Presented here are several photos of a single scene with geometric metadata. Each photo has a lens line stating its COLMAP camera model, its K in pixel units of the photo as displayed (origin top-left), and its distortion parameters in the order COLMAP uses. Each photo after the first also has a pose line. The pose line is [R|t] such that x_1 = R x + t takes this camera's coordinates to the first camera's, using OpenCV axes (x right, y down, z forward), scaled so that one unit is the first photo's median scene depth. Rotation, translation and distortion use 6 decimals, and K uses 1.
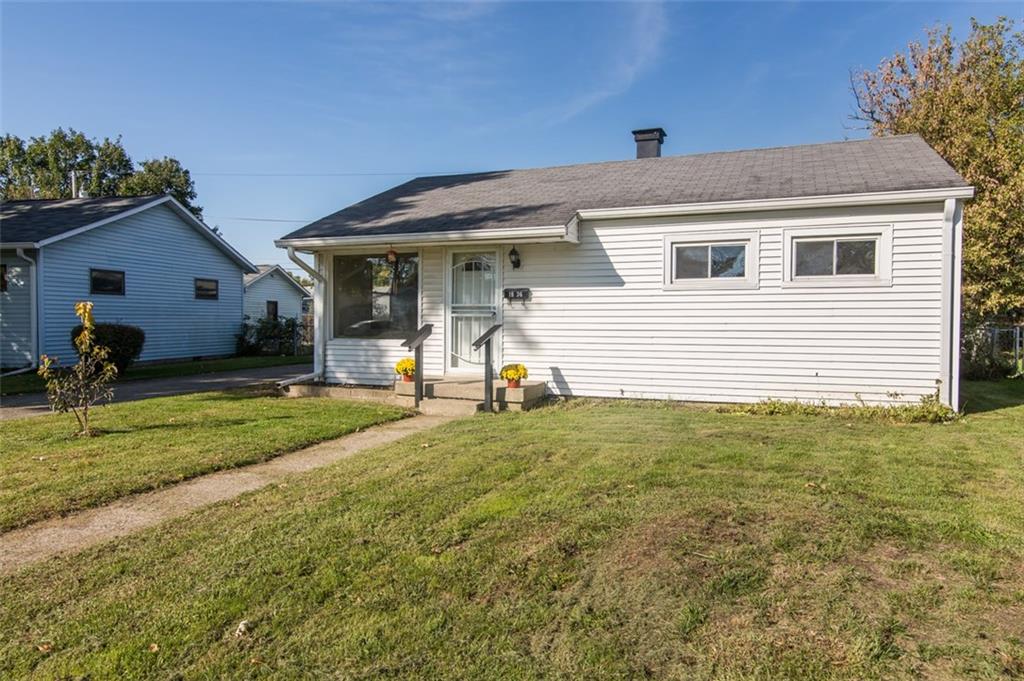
lens RADIAL K [[664.6, 0, 511.7], [0, 664.6, 320.5], [0, 0, 1]] dist [-0.004759, -0.000756]
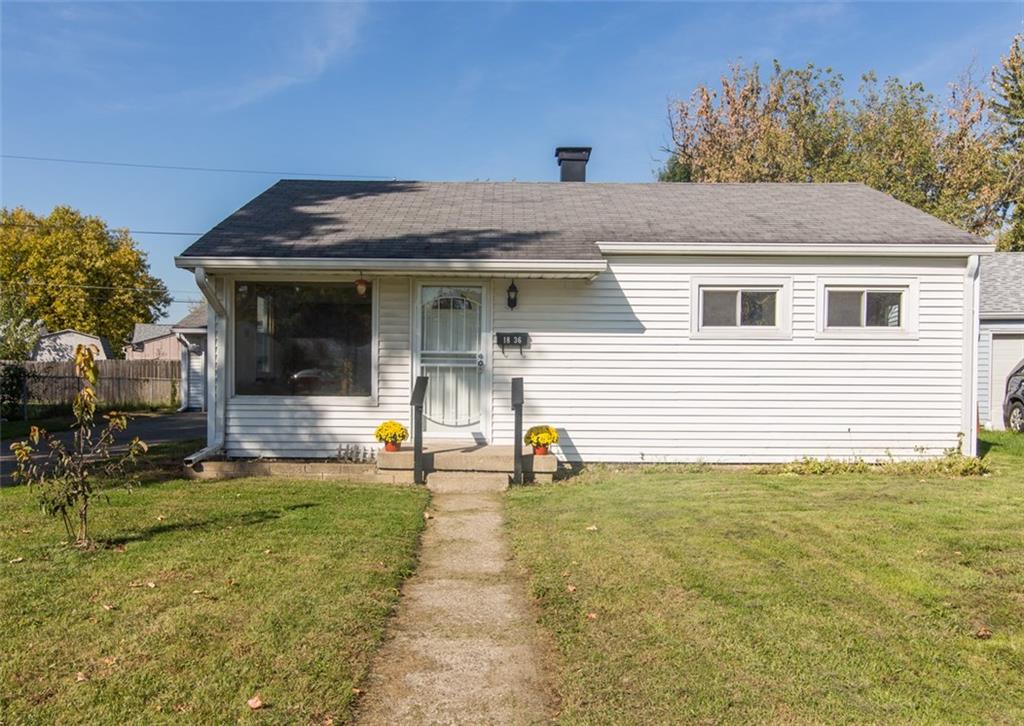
lens RADIAL K [[824.6, 0, 512.0], [0, 824.6, 363.0], [0, 0, 1]] dist [-0.004355, -0.003897]
pose [[0.932610, 0.007234, 0.360814, -0.377247], [-0.004544, 0.999955, -0.008304, -0.002943], [-0.360858, 0.006105, 0.932601, 0.062121]]
